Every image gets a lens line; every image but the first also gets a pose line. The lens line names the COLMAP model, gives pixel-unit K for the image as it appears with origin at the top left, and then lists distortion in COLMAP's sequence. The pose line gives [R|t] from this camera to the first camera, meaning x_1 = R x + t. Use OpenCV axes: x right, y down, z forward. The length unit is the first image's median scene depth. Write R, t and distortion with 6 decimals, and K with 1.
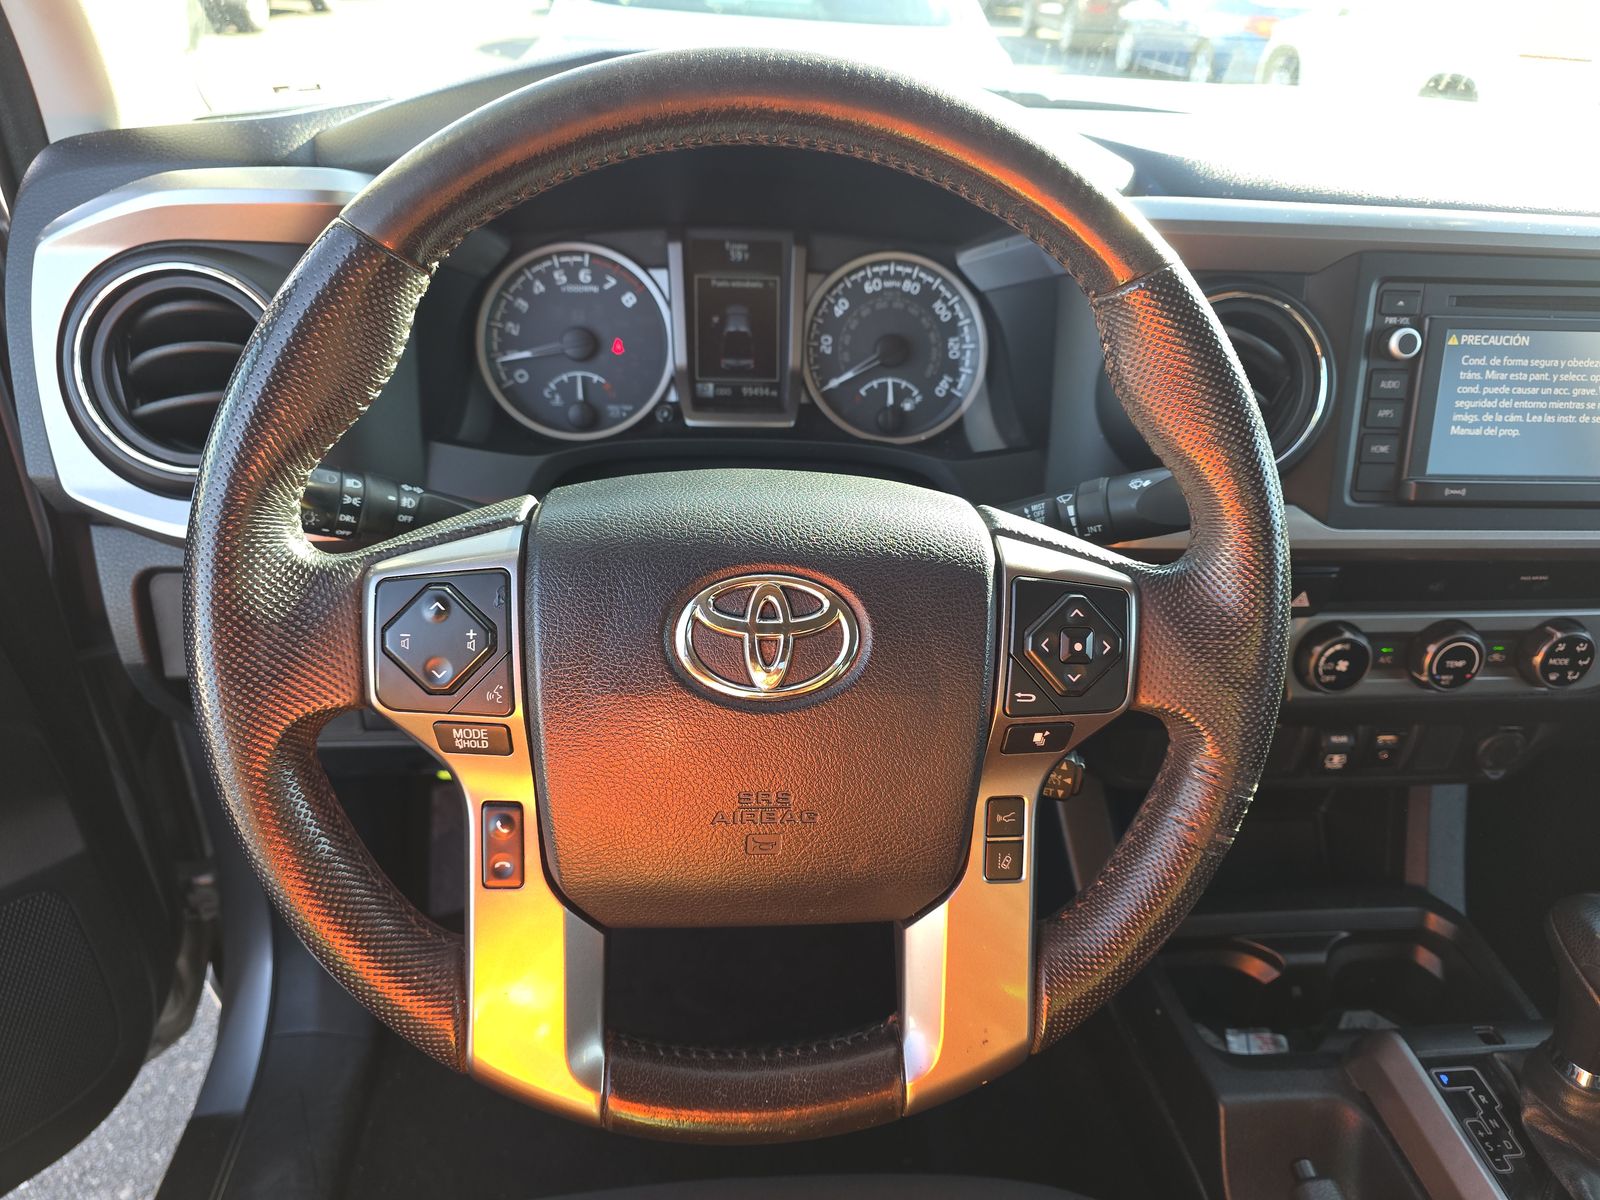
lens RADIAL K [[1031.5, 0, 808.2], [0, 1031.5, 610.7], [0, 0, 1]] dist [0.007549, -0.012480]
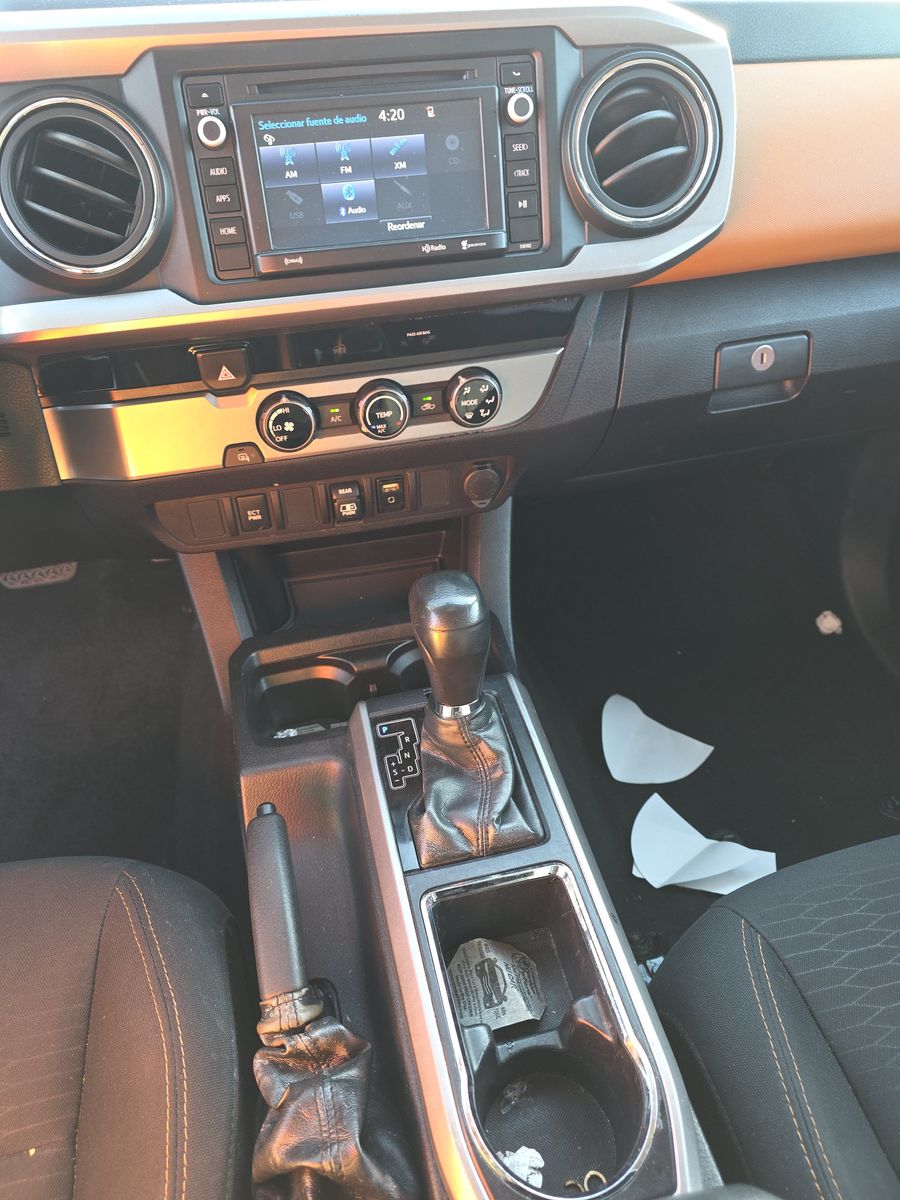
lens RADIAL K [[773.6, 0, 447.1], [0, 773.6, 600.3], [0, 0, 1]] dist [0.007549, -0.012480]
pose [[0.988973, -0.138199, 0.053226, 0.721502], [0.129431, 0.981245, 0.142847, 0.173073], [-0.071969, -0.134383, 0.988313, 0.040089]]
